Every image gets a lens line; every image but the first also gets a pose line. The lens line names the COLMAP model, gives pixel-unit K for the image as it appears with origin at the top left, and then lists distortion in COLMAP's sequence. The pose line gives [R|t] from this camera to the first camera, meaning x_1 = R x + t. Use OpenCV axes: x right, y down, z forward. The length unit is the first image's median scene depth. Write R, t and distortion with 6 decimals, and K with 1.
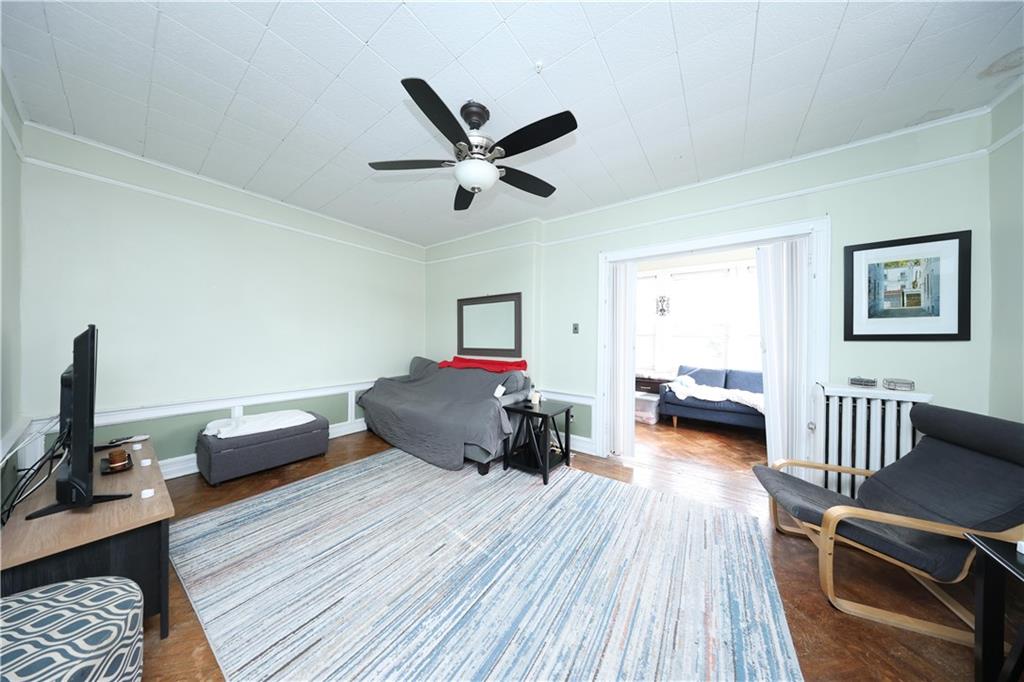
lens RADIAL K [[295.5, 0, 512.0], [0, 295.5, 341.0], [0, 0, 1]] dist [-0.000302, -0.000007]
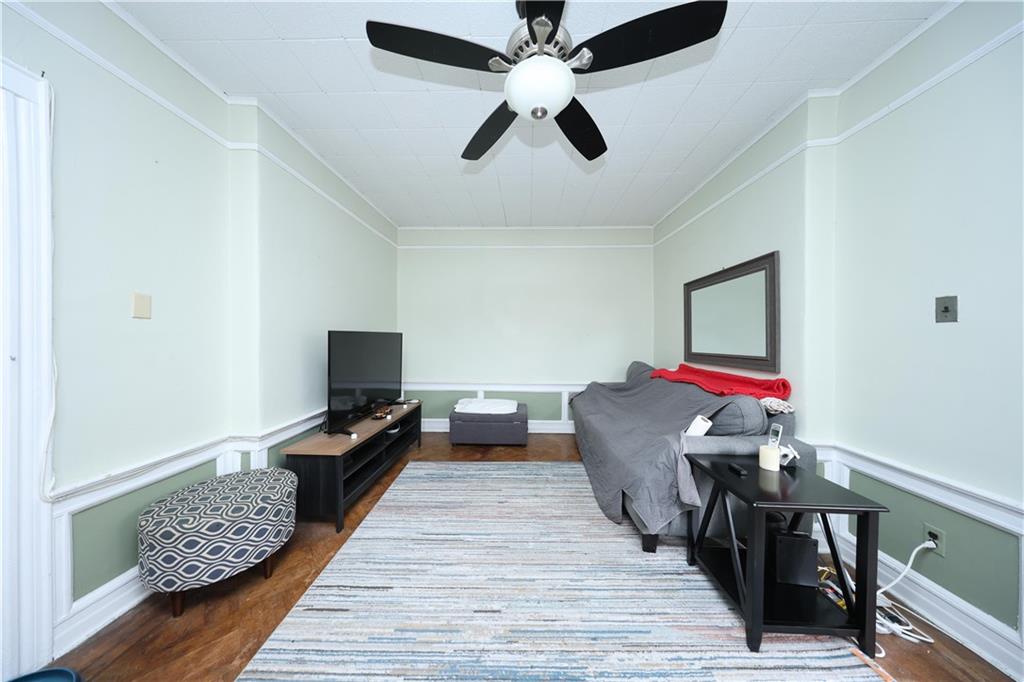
lens RADIAL K [[295.5, 0, 512.0], [0, 295.5, 341.0], [0, 0, 1]] dist [-0.000302, -0.000007]
pose [[0.554906, -0.001748, -0.831911, 0.273327], [-0.004314, 0.999978, -0.004979, 0.003024], [0.831902, 0.006352, 0.554886, 0.398243]]
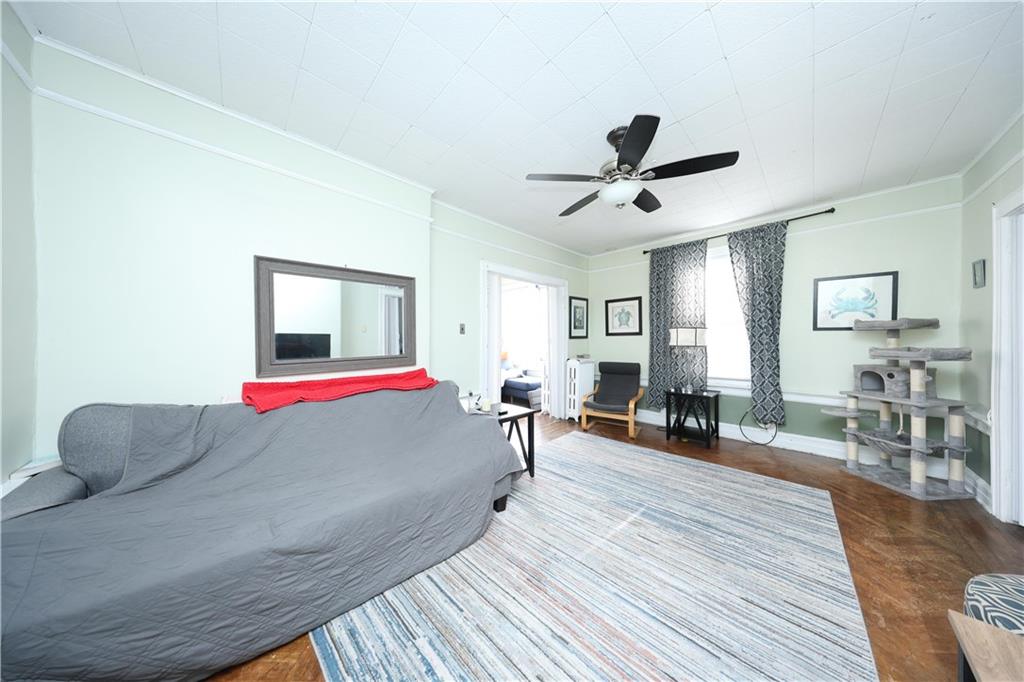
lens RADIAL K [[293.3, 0, 516.3], [0, 293.3, 340.4], [0, 0, 1]] dist [0.000048, 0.000008]
pose [[0.167366, -0.014156, 0.985793, -0.869388], [0.012443, 0.999848, 0.012246, -0.017858], [-0.985816, 0.010216, 0.167516, 0.820269]]
